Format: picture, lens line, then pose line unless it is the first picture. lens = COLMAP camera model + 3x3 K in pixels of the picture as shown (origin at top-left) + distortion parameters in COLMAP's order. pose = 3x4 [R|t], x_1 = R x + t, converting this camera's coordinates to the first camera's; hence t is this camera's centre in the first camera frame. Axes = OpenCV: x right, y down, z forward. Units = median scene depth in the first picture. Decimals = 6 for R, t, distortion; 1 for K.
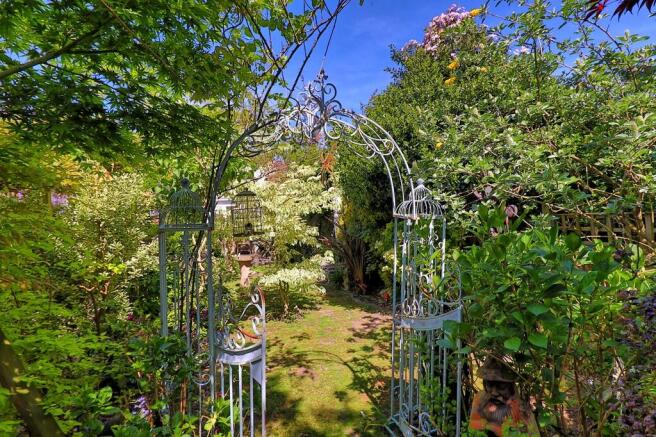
lens RADIAL K [[307.1, 0, 328.0], [0, 307.1, 218.6], [0, 0, 1]] dist [0.004169, 0.000504]
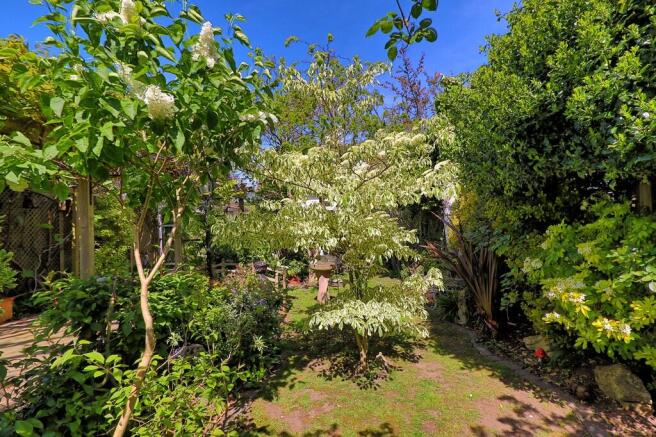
lens RADIAL K [[307.1, 0, 340.3], [0, 307.1, 218.4], [0, 0, 1]] dist [0.004169, 0.000504]
pose [[0.953145, 0.009568, -0.302362, 0.007504], [-0.006982, 0.999929, 0.009635, 0.000595], [0.302433, -0.007073, 0.953144, 0.361421]]
